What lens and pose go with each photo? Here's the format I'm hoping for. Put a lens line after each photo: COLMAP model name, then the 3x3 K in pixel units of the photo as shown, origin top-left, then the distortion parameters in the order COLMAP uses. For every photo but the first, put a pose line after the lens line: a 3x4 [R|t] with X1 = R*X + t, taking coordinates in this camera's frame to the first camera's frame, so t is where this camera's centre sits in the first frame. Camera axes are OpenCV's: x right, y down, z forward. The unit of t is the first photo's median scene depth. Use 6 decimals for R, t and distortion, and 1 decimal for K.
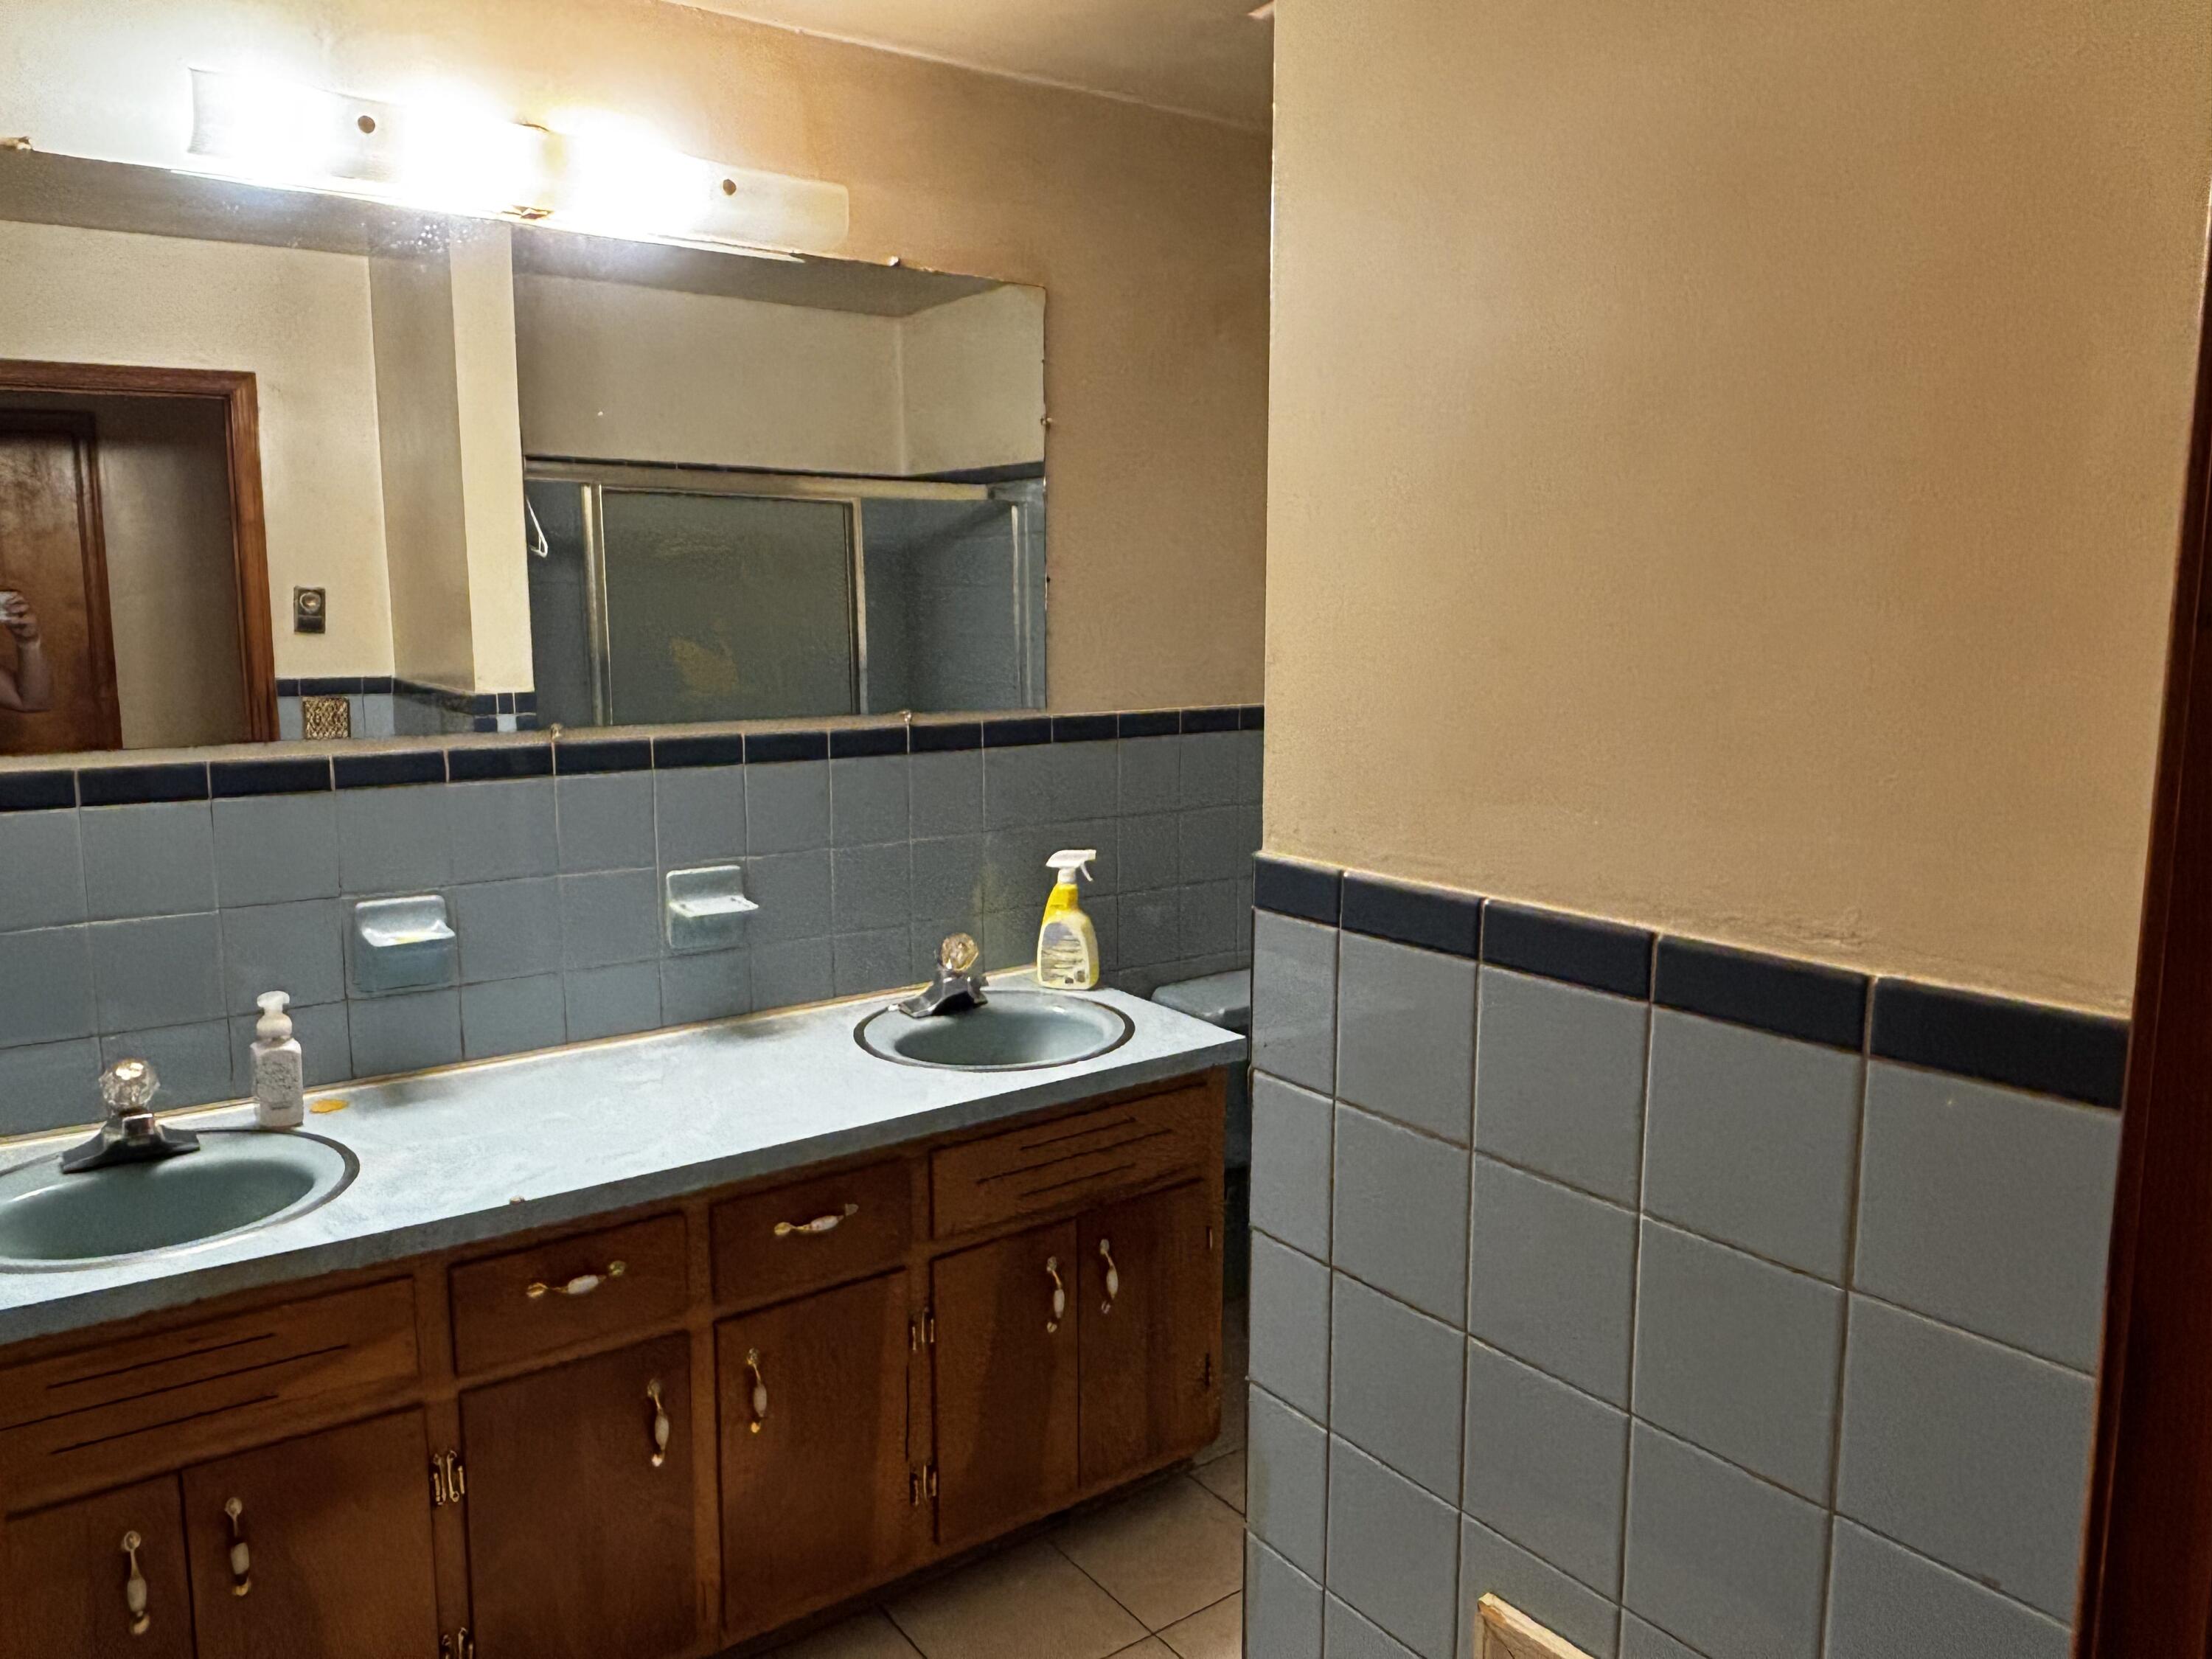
lens RADIAL K [[1589.7, 0, 1093.8], [0, 1589.7, 829.2], [0, 0, 1]] dist [-0.005896, -0.008825]
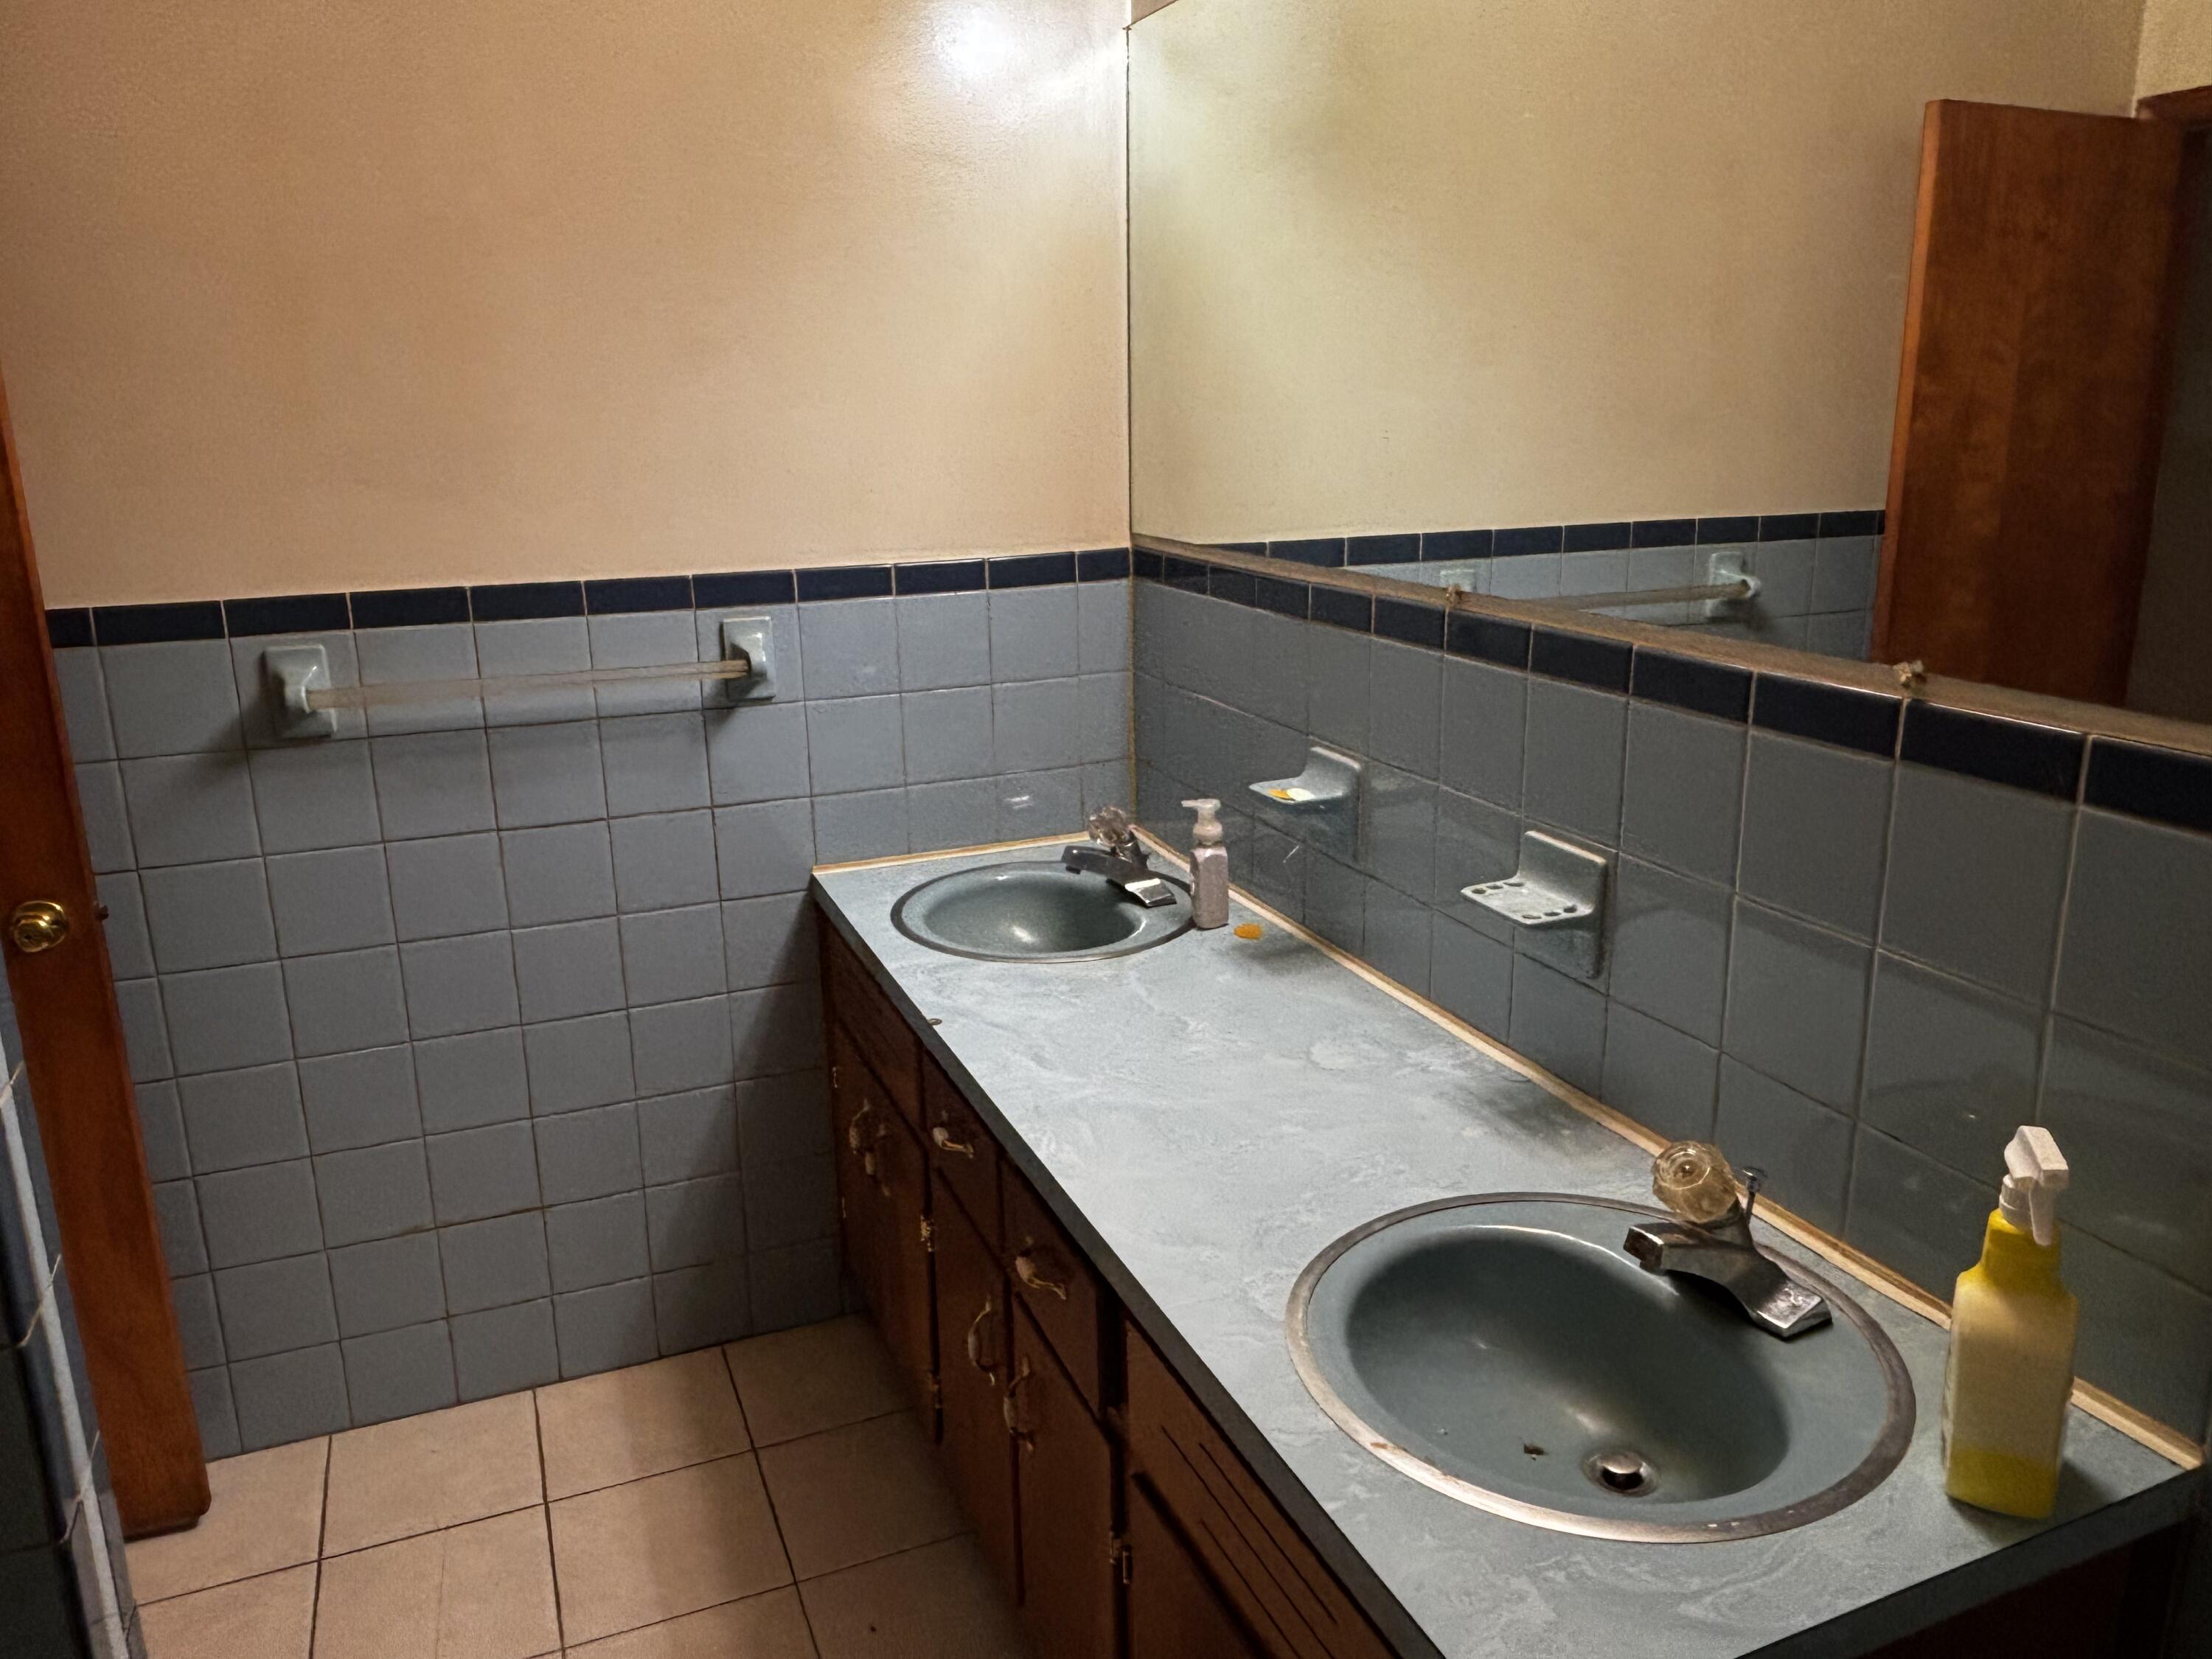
lens RADIAL K [[1606.2, 0, 1106.0], [0, 1606.2, 829.5], [0, 0, 1]] dist [0.000239, -0.001165]
pose [[-0.246395, 0.260994, -0.933366, 0.448582], [-0.124096, 0.946634, 0.297463, -0.168560], [0.961192, 0.189120, -0.200858, 1.091887]]
